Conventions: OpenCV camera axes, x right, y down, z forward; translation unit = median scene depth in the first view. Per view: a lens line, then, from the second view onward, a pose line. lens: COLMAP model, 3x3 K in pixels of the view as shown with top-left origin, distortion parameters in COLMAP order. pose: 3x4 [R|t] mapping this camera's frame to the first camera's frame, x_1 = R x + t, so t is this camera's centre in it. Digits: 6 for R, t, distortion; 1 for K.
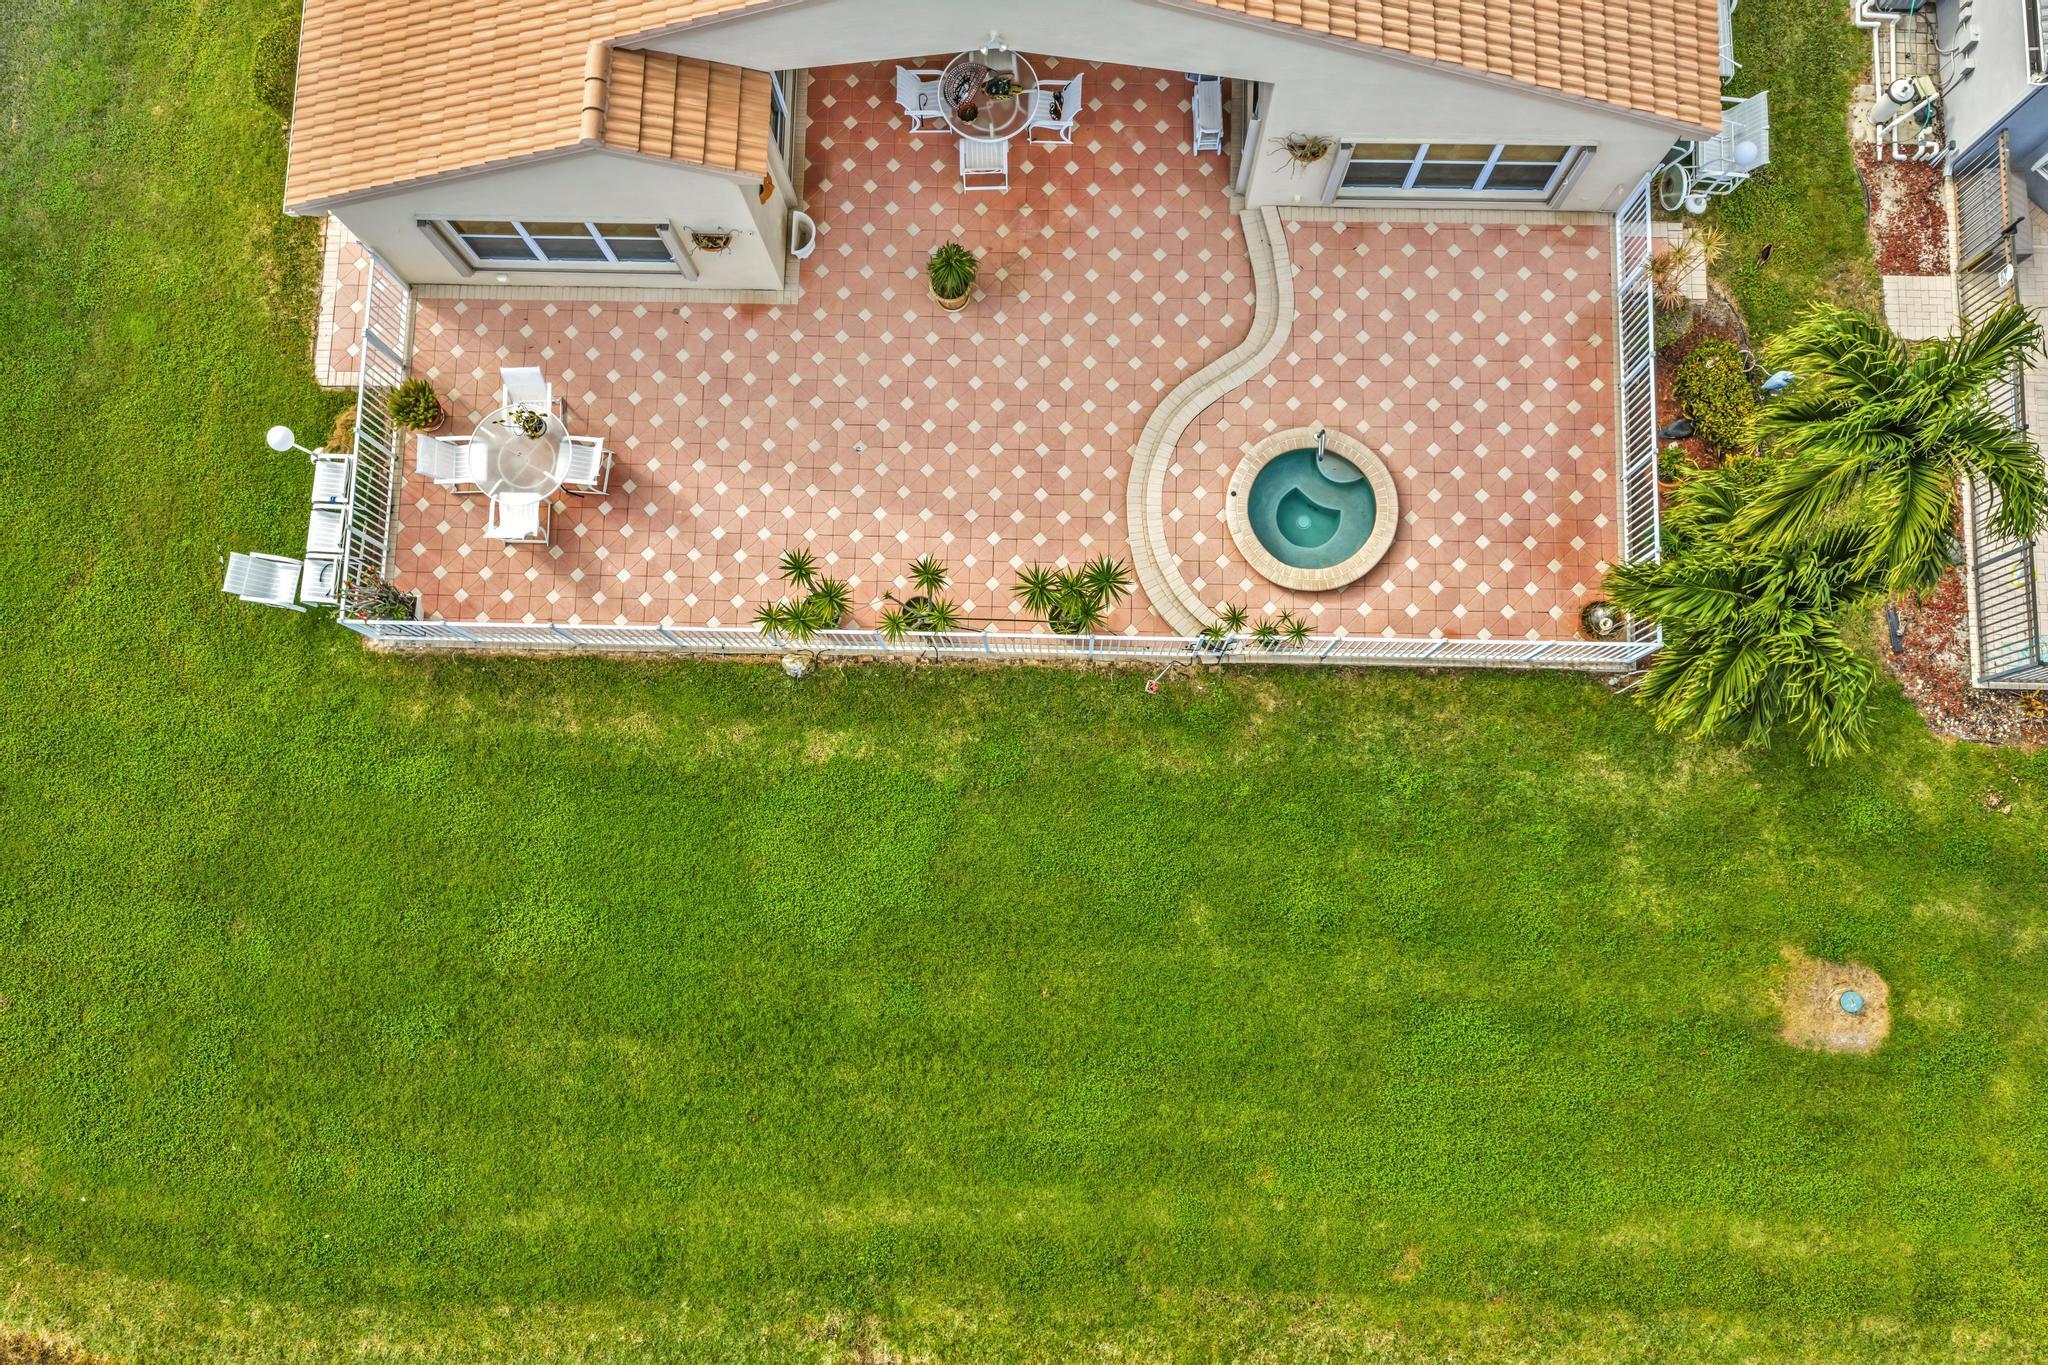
lens RADIAL K [[1698.4, 0, 1028.2], [0, 1698.4, 681.9], [0, 0, 1]] dist [0.001488, -0.005175]
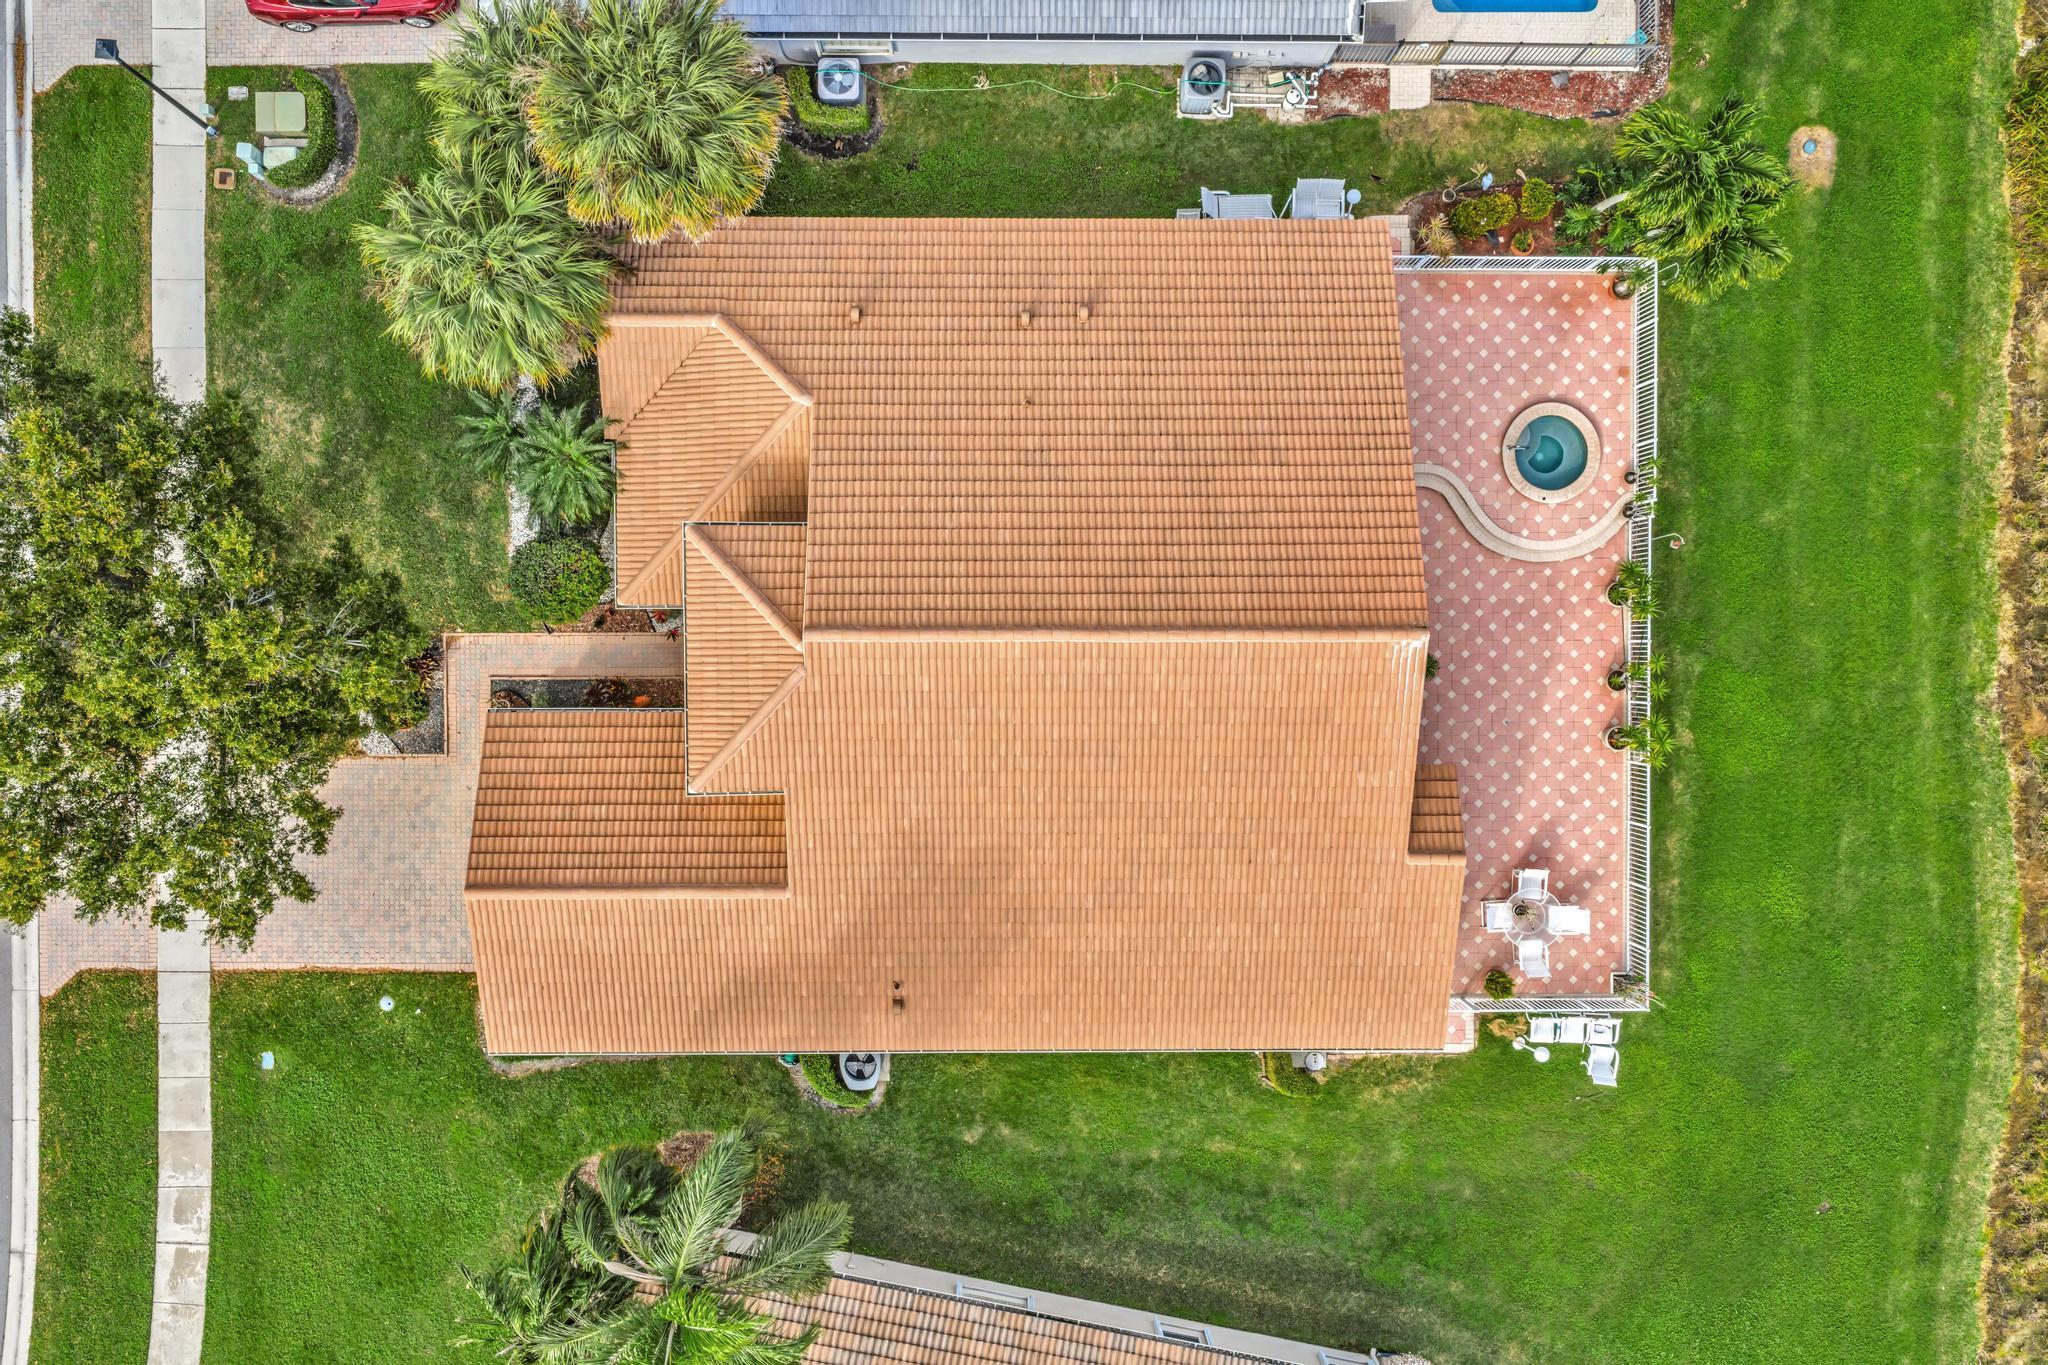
lens RADIAL K [[1698.4, 0, 1020.7], [0, 1698.4, 687.8], [0, 0, 1]] dist [0.001488, -0.005175]
pose [[-0.027776, -0.999611, 0.002475, -0.057809], [0.985061, -0.026950, 0.170083, -0.915504], [-0.169950, 0.007162, 0.985427, -0.584808]]
